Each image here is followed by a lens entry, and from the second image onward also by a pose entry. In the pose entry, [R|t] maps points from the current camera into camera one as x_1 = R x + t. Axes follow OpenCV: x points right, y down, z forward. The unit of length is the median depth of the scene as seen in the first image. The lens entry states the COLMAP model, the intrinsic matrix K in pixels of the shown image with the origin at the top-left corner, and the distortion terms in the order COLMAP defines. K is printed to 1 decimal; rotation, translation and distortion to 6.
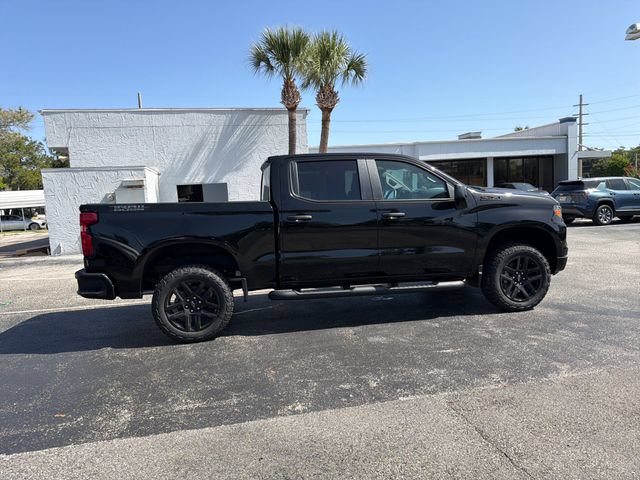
lens RADIAL K [[454.2, 0, 316.6], [0, 454.2, 241.1], [0, 0, 1]] dist [0.084879, -0.119023]
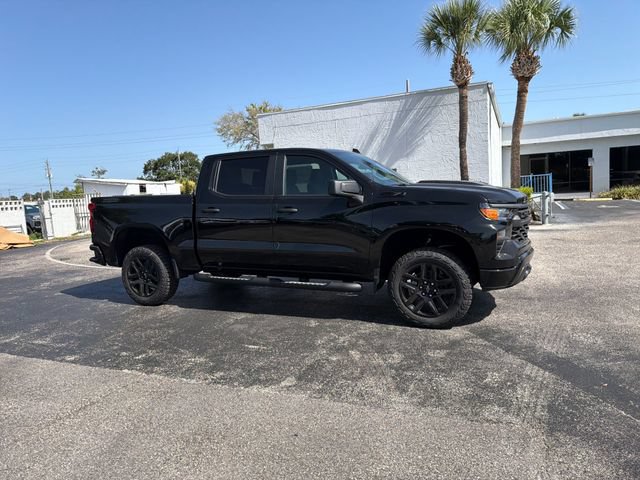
lens RADIAL K [[455.6, 0, 314.5], [0, 455.6, 242.6], [0, 0, 1]] dist [0.073825, -0.105621]
pose [[0.813926, 0.068392, -0.576929, 0.752630], [-0.043808, 0.997444, 0.056439, -0.042411], [0.579314, -0.020663, 0.814842, 0.201304]]
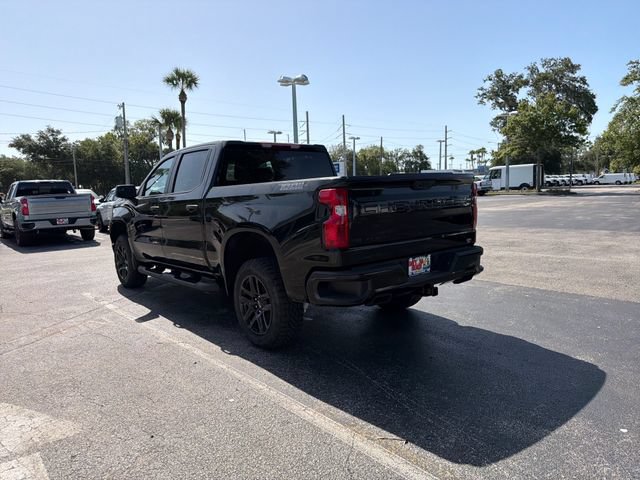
lens RADIAL K [[454.2, 0, 316.6], [0, 454.2, 241.1], [0, 0, 1]] dist [0.084879, -0.119023]
pose [[-0.497024, -0.037845, 0.866911, -0.997166], [0.137233, 0.983047, 0.121595, -0.087966], [-0.856816, 0.179405, -0.483405, 1.493565]]
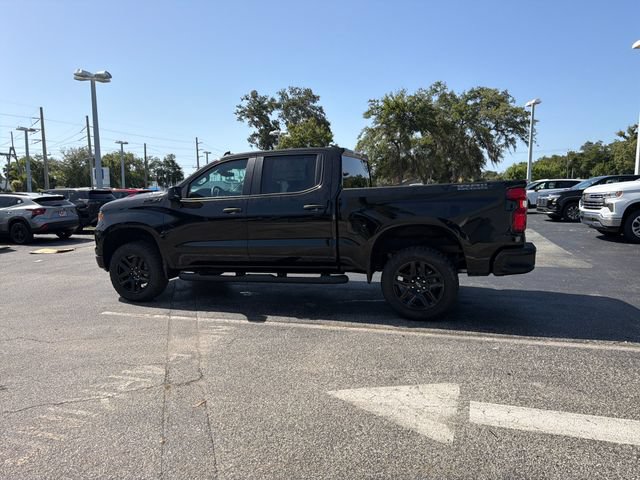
lens RADIAL K [[454.2, 0, 316.6], [0, 454.2, 241.1], [0, 0, 1]] dist [0.084879, -0.119023]
pose [[-0.881025, 0.014580, 0.472845, -0.554609], [0.106902, 0.979806, 0.168972, -0.170606], [-0.460833, 0.199417, -0.864792, 2.104621]]
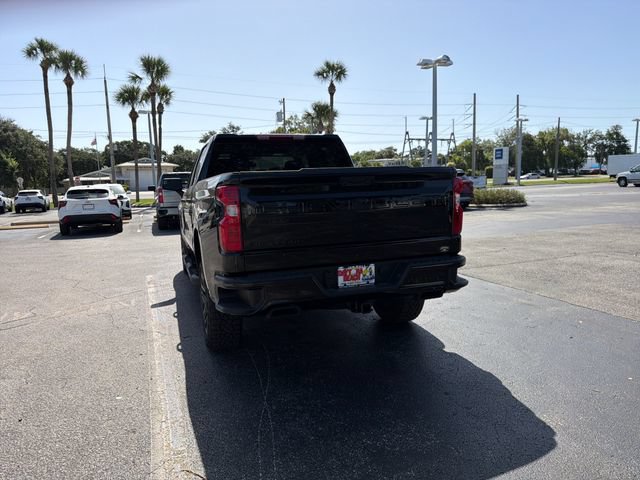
lens RADIAL K [[455.6, 0, 314.5], [0, 455.6, 242.6], [0, 0, 1]] dist [0.073825, -0.105621]
pose [[-0.154923, -0.077717, 0.984865, -1.045150], [0.132735, 0.986225, 0.098704, -0.053145], [-0.978969, 0.146018, -0.142473, 1.156161]]
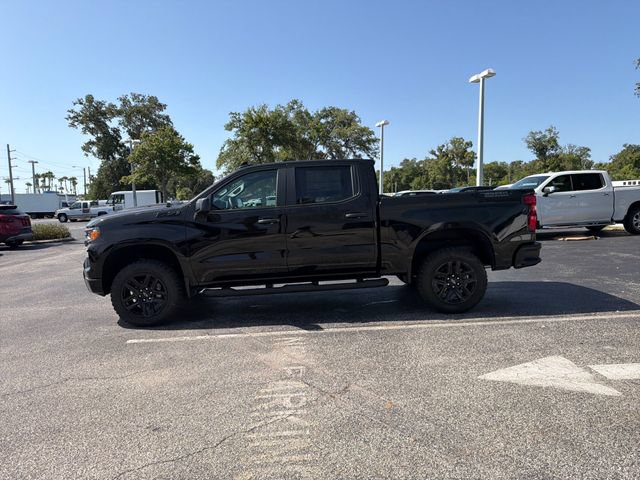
lens RADIAL K [[454.2, 0, 316.6], [0, 454.2, 241.1], [0, 0, 1]] dist [0.084879, -0.119023]
pose [[-0.987232, 0.069714, 0.143221, -0.145373], [0.094979, 0.979447, 0.177940, -0.212438], [-0.127872, 0.189271, -0.973563, 2.270160]]
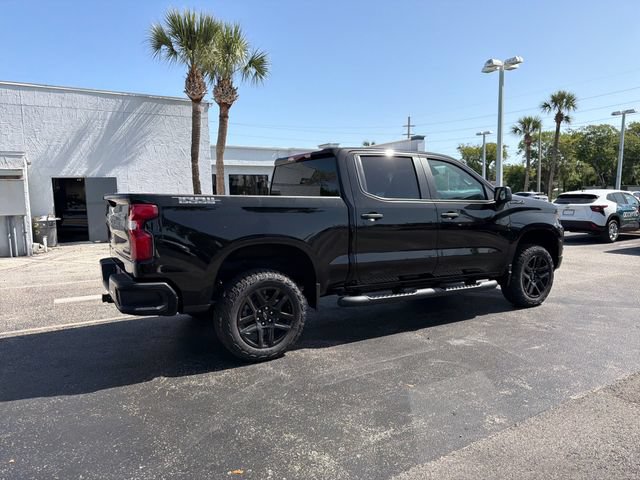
lens RADIAL K [[454.2, 0, 316.6], [0, 454.2, 241.1], [0, 0, 1]] dist [0.084879, -0.119023]
pose [[0.940145, 0.000200, 0.340774, -0.413762], [0.002894, 0.999959, -0.008569, 0.006154], [-0.340761, 0.009042, 0.940106, 0.150585]]
